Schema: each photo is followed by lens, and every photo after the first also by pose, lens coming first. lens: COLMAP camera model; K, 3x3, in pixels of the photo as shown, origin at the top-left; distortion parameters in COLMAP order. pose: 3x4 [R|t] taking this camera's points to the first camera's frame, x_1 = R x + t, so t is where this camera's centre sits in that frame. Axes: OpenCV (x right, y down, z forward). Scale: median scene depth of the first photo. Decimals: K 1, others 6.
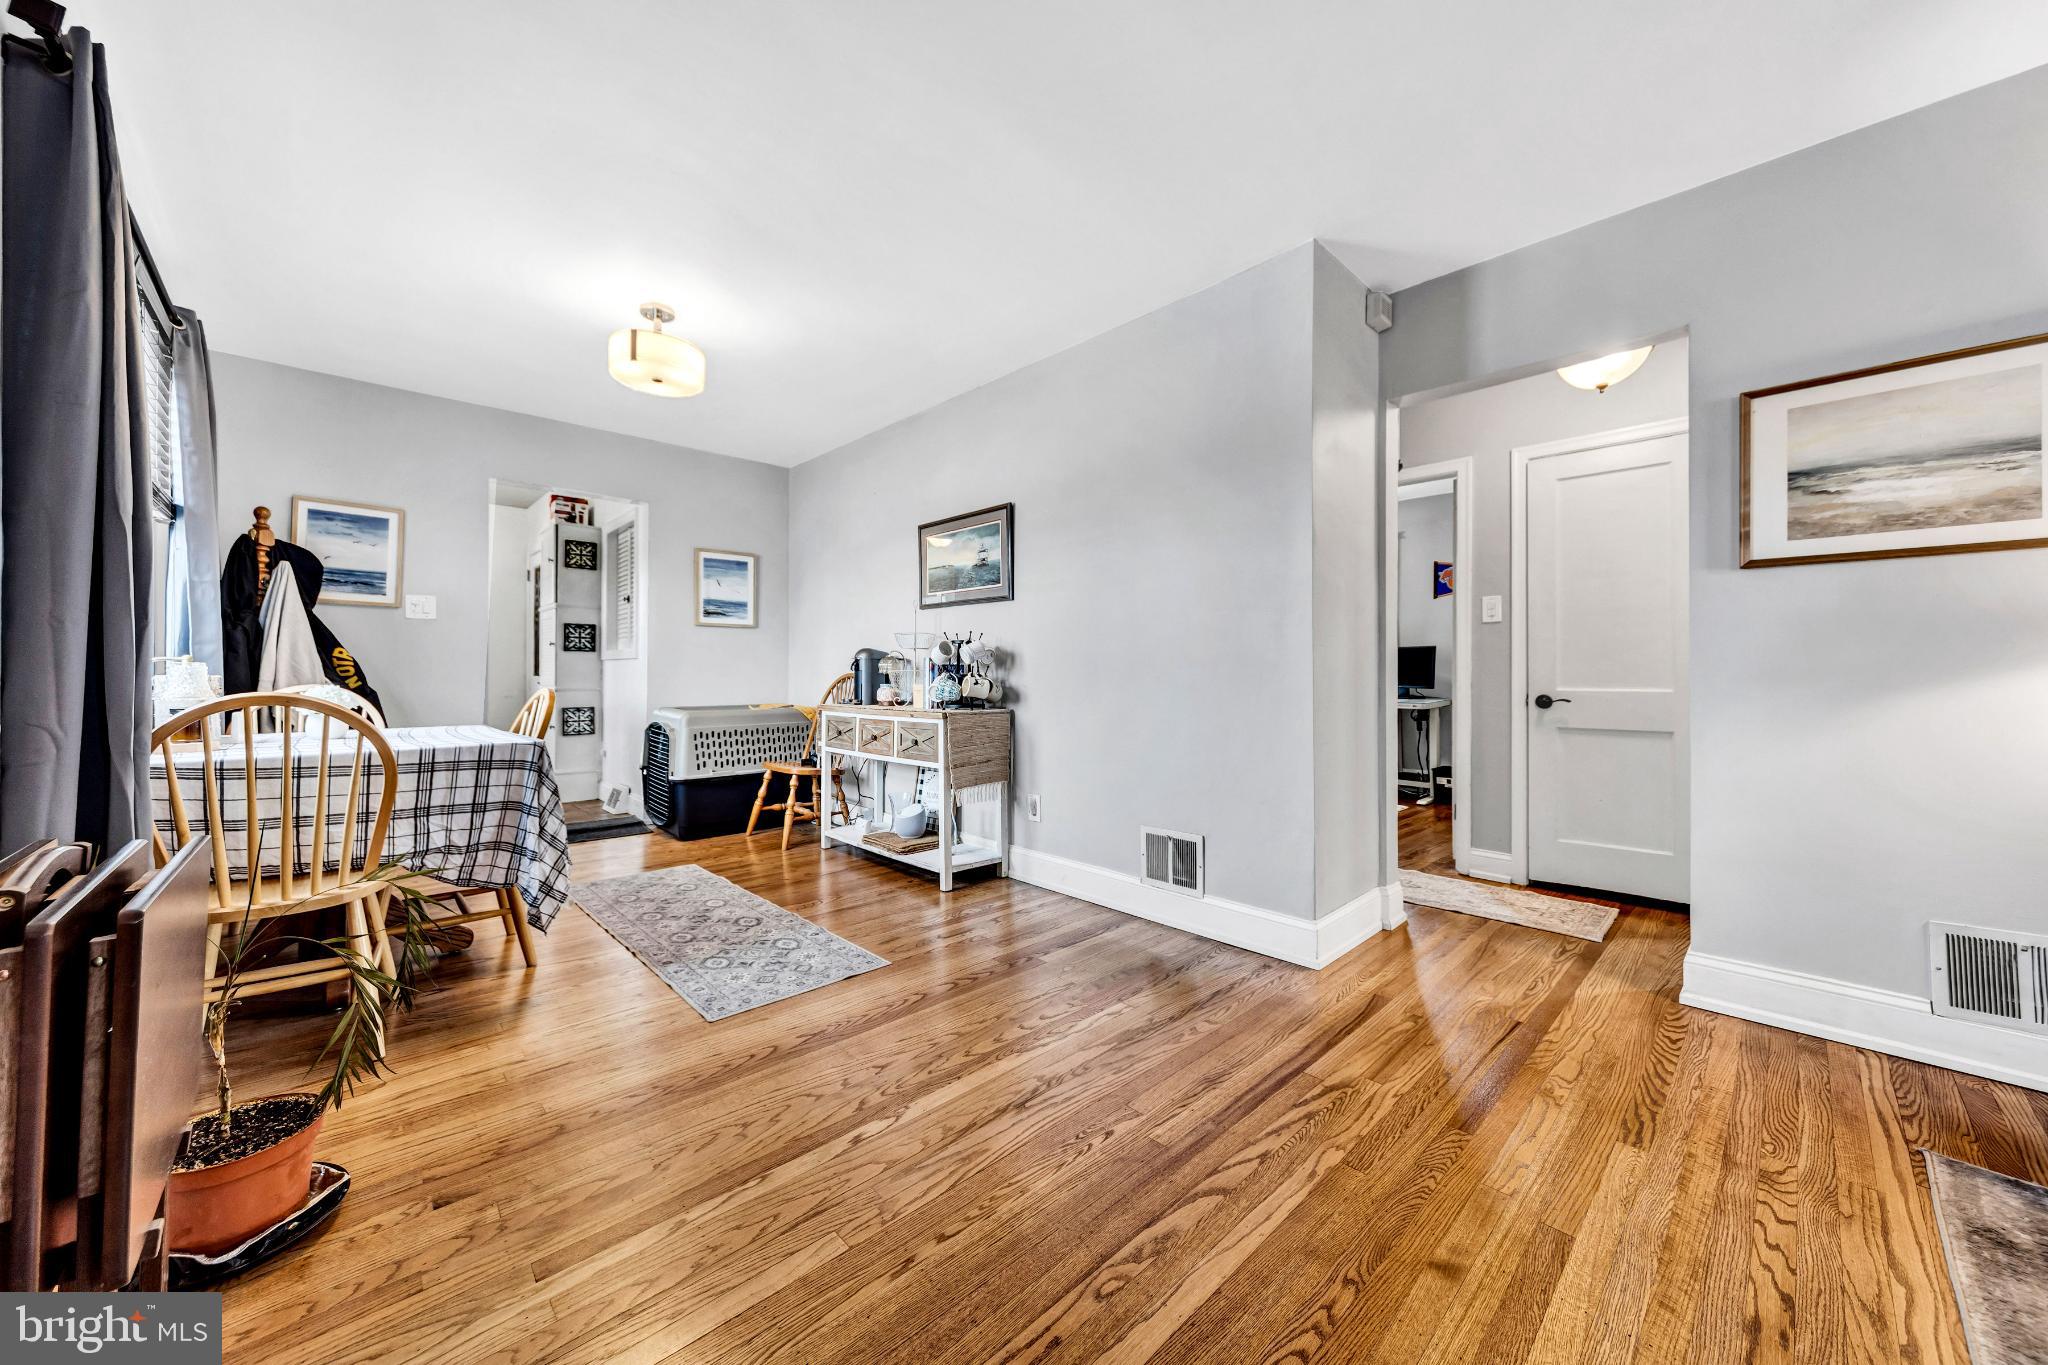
lens RADIAL K [[729.6, 0, 1021.3], [0, 729.6, 668.2], [0, 0, 1]] dist [-0.002532, -0.000132]
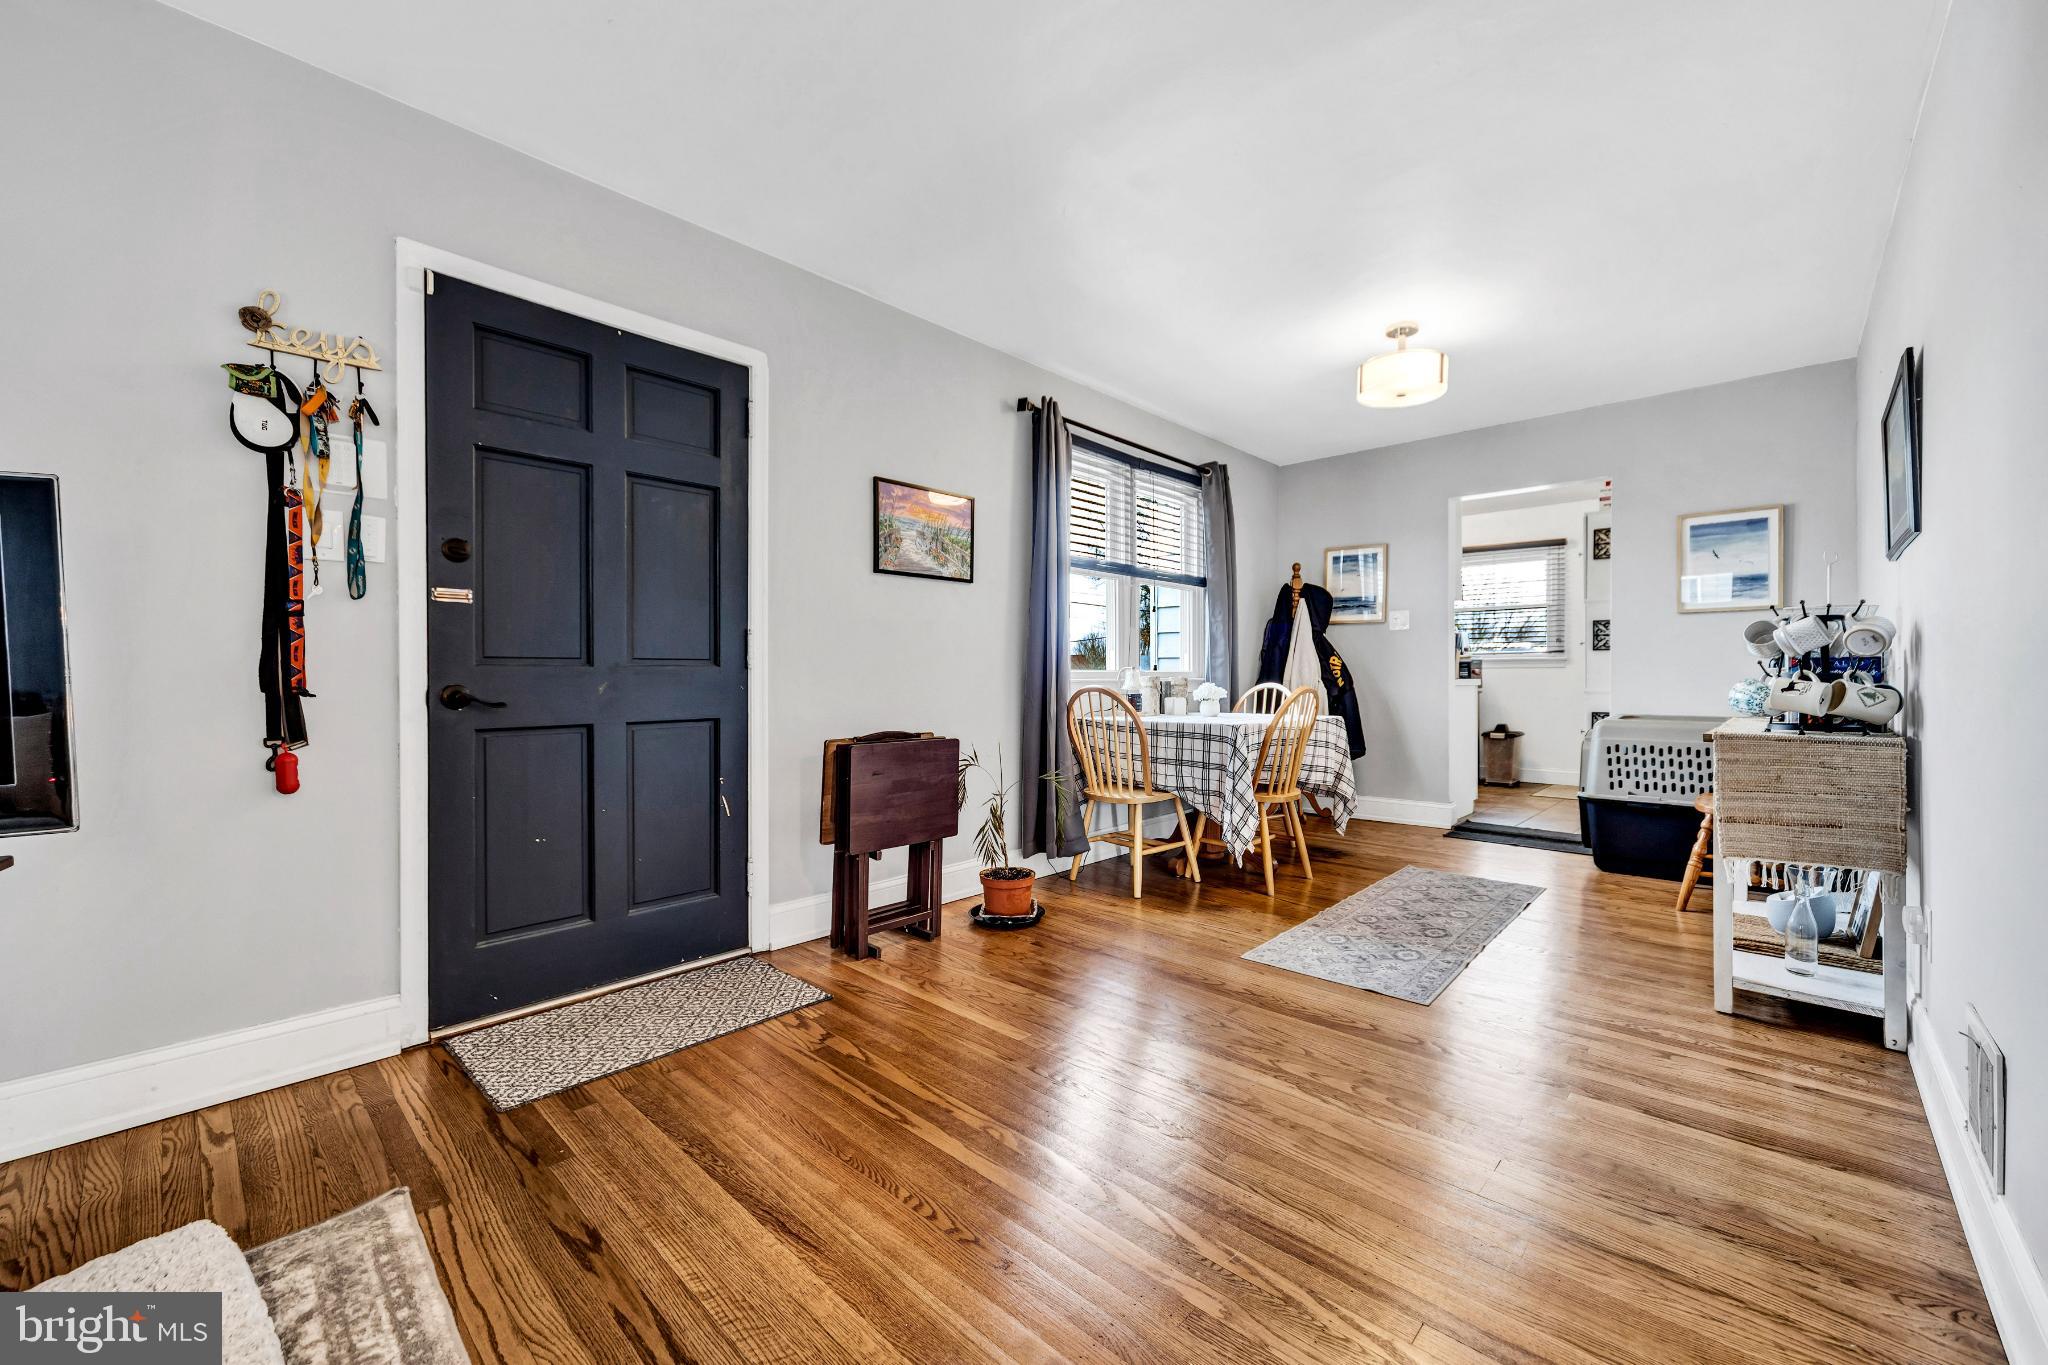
lens RADIAL K [[807.9, 0, 1021.2], [0, 807.9, 679.4], [0, 0, 1]] dist [0.000088, -0.000193]
pose [[0.058000, 0.002594, -0.998313, 0.649604], [0.009871, 0.999946, 0.003172, 0.005057], [0.998268, -0.010039, 0.057971, 0.393406]]
